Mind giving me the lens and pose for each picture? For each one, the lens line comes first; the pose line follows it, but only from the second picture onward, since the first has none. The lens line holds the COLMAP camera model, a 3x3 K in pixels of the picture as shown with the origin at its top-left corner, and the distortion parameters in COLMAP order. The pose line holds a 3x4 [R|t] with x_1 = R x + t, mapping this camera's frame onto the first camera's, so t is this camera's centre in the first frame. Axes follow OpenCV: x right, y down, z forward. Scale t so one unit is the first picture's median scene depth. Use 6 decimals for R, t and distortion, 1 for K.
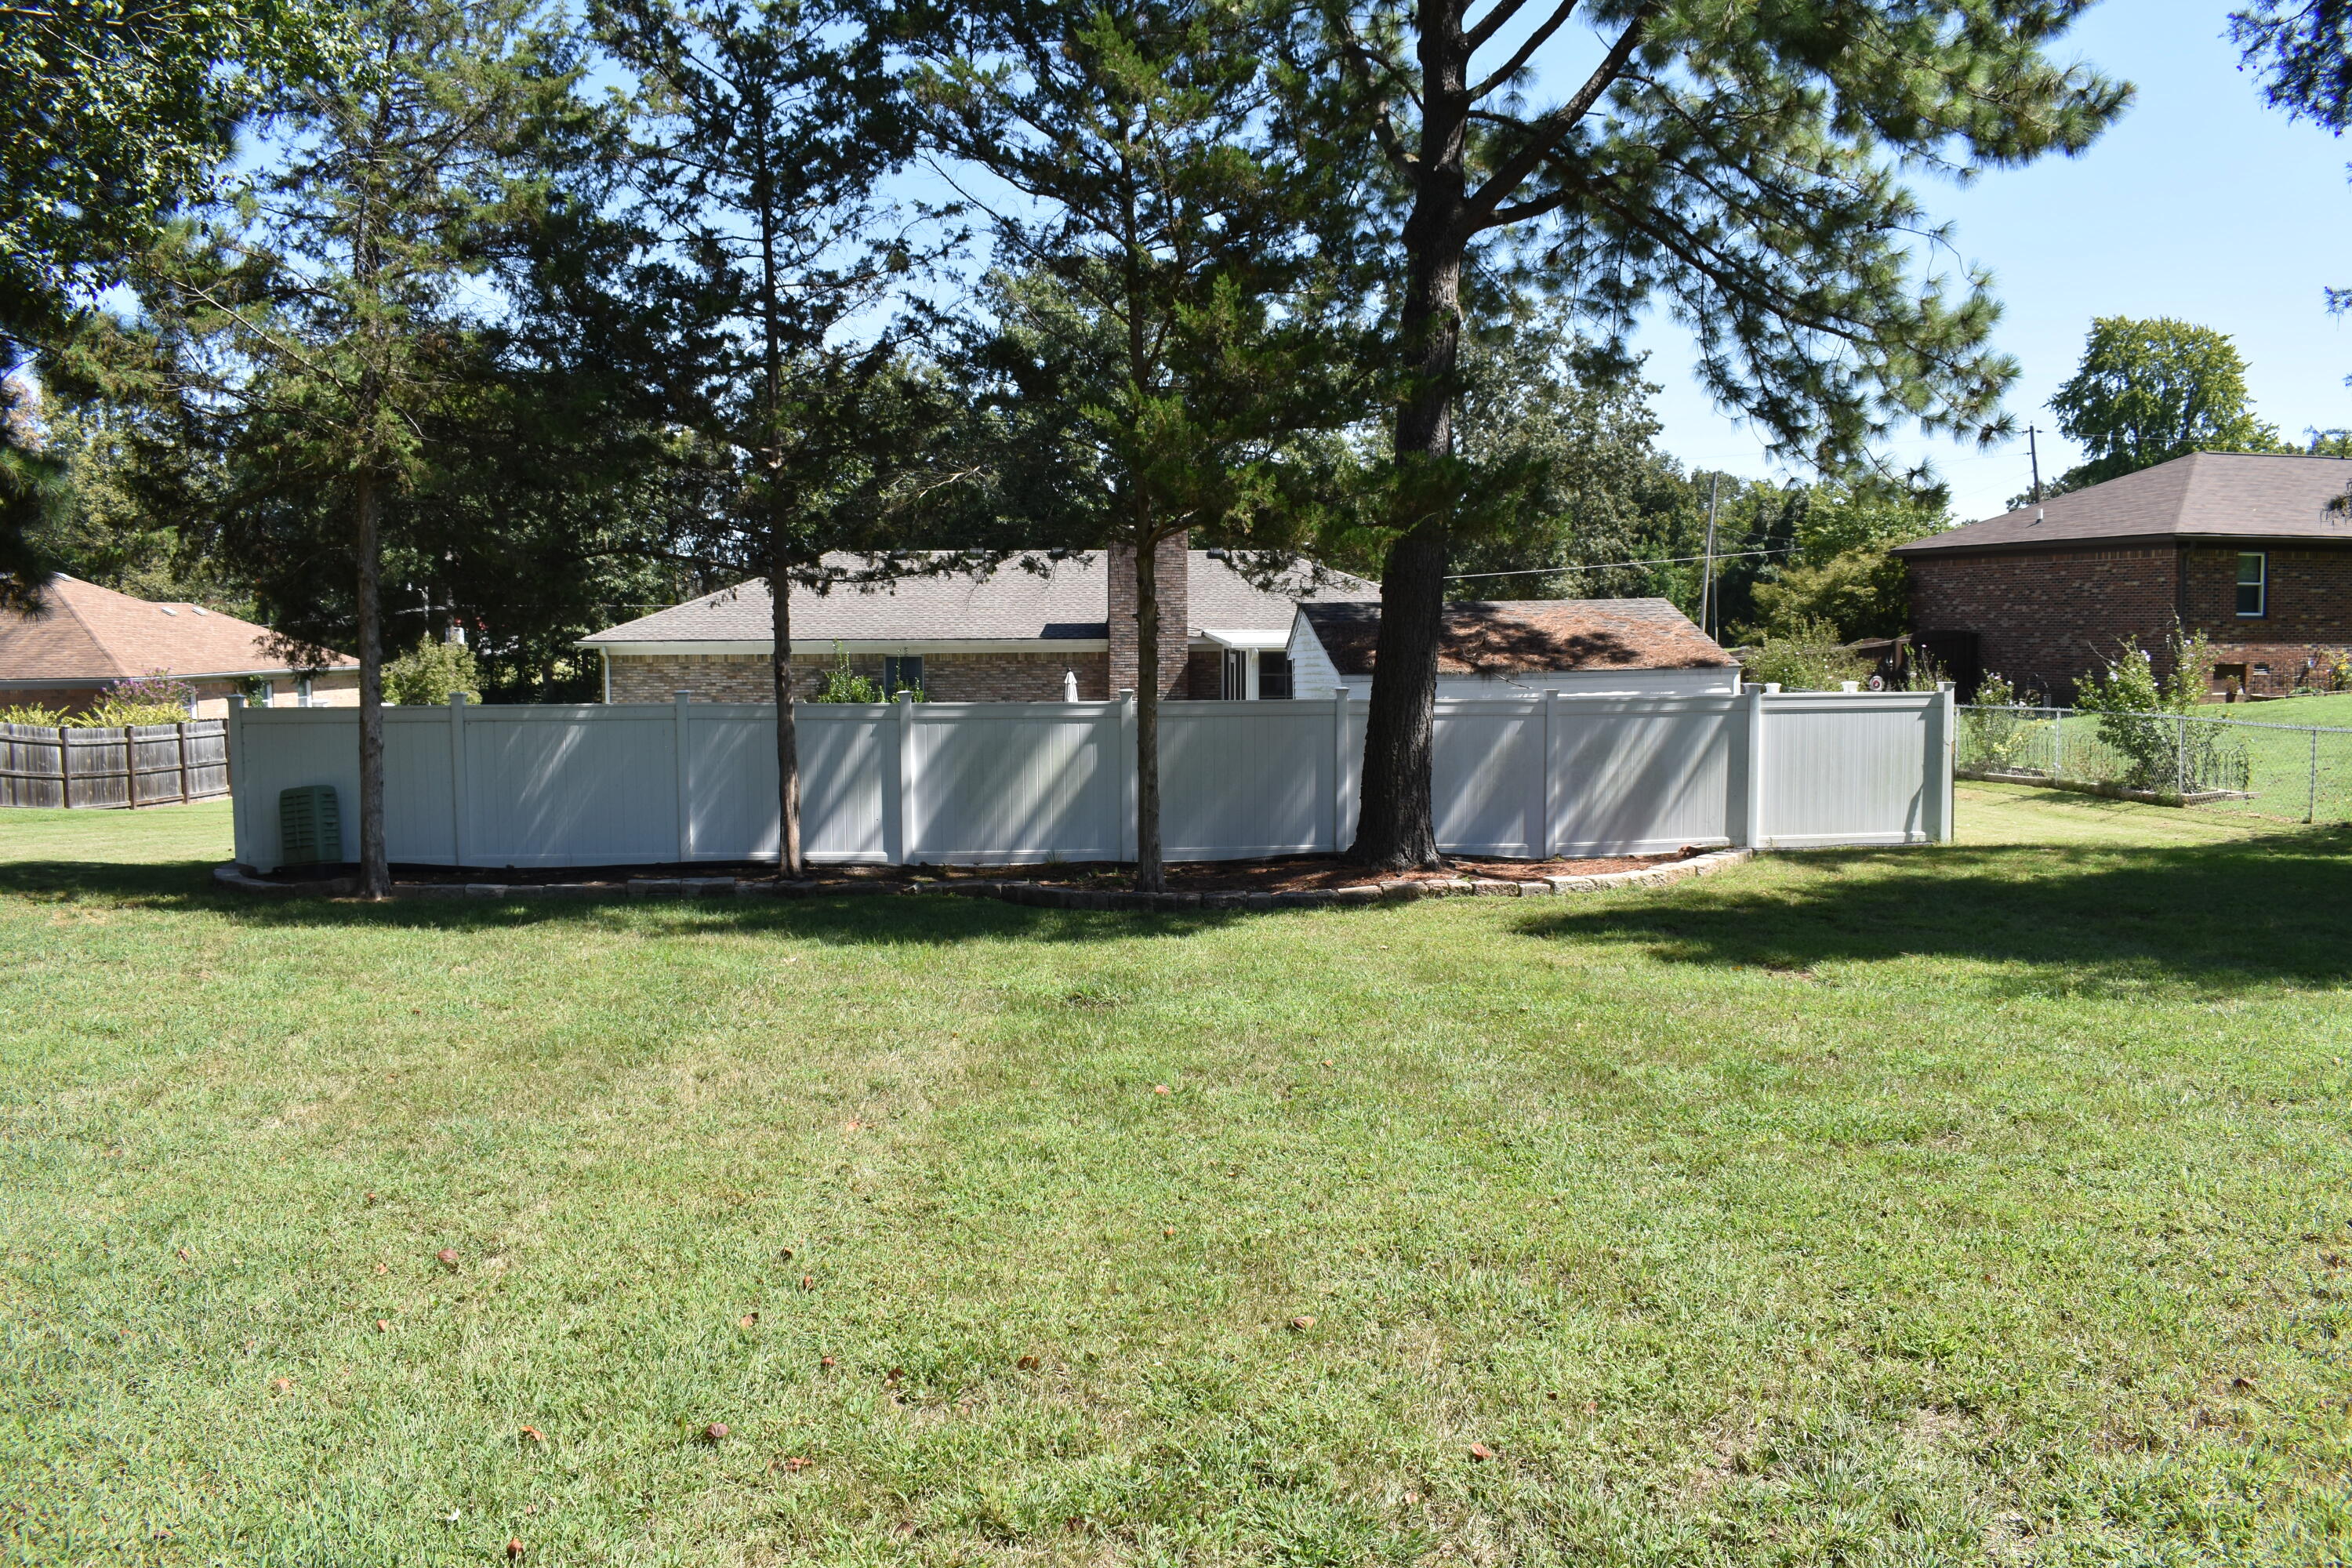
lens RADIAL K [[1831.2, 0, 1178.7], [0, 1831.2, 797.9], [0, 0, 1]] dist [-0.096112, 0.013305]
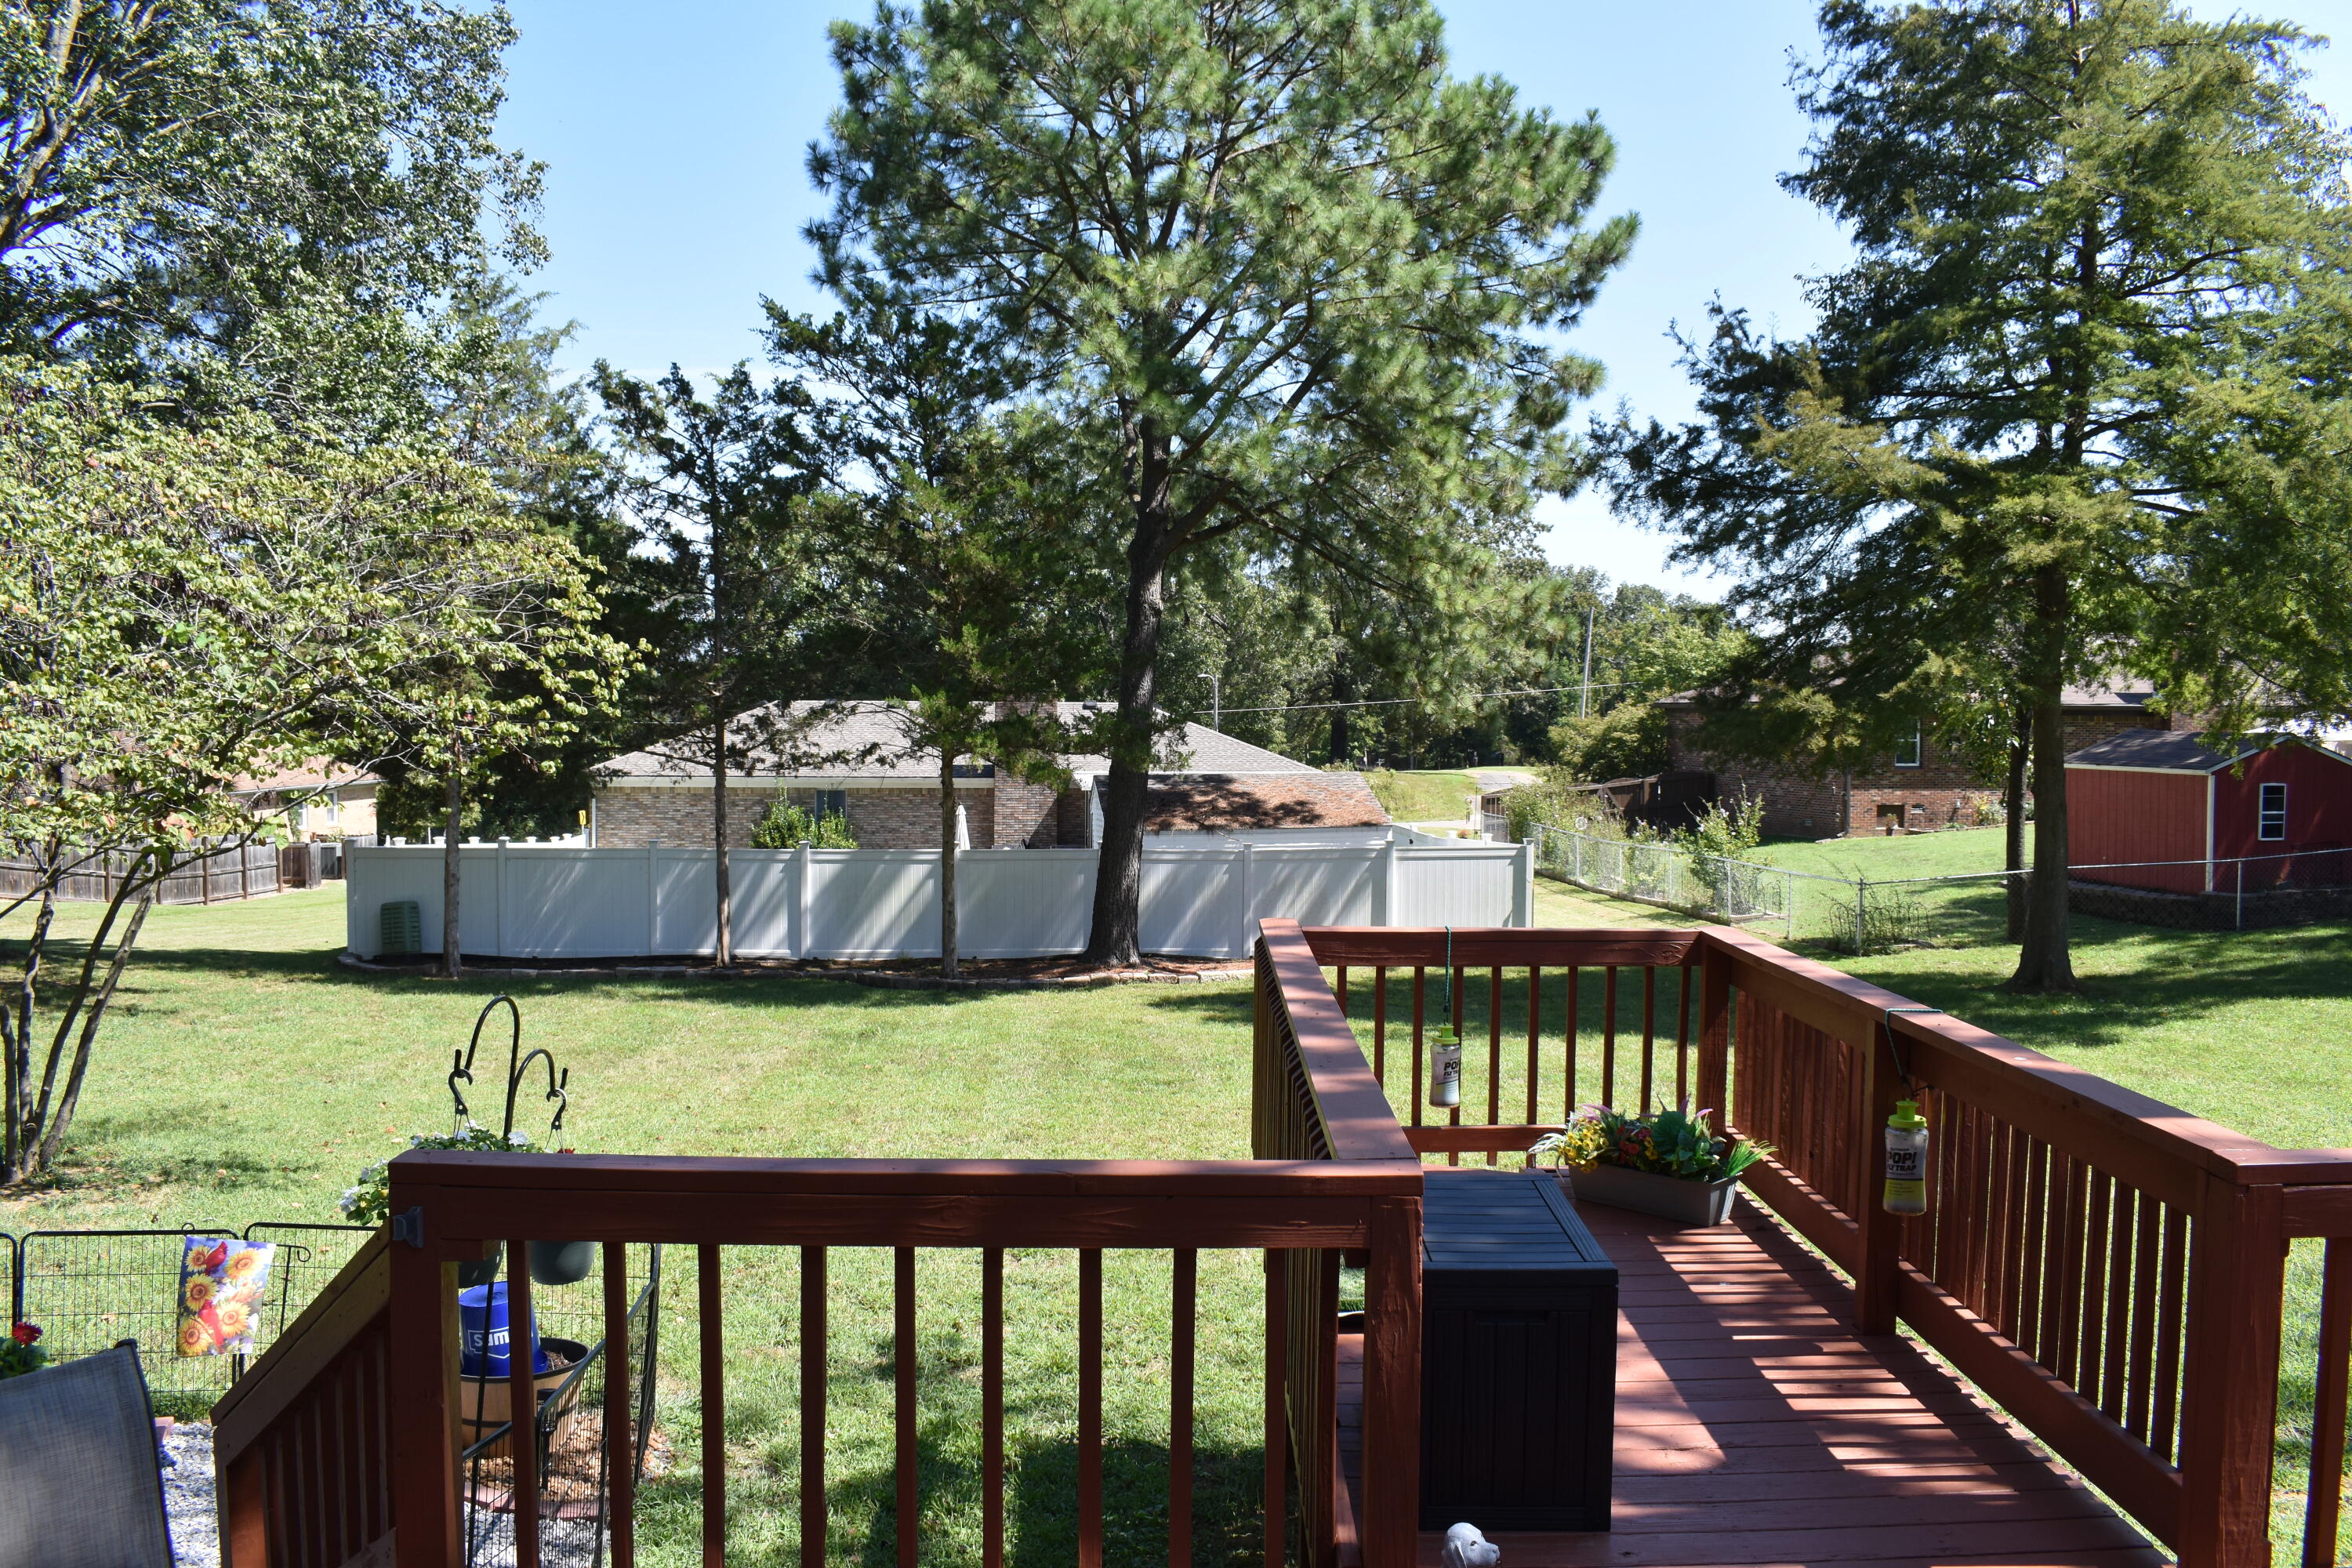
lens RADIAL K [[1831.2, 0, 1173.3], [0, 1831.2, 777.5], [0, 0, 1]] dist [-0.096112, 0.013305]
pose [[0.999861, 0.009992, 0.013330, 0.130483], [-0.009158, 0.998085, -0.061174, -0.022948], [-0.013916, 0.061044, 0.998038, -0.488127]]
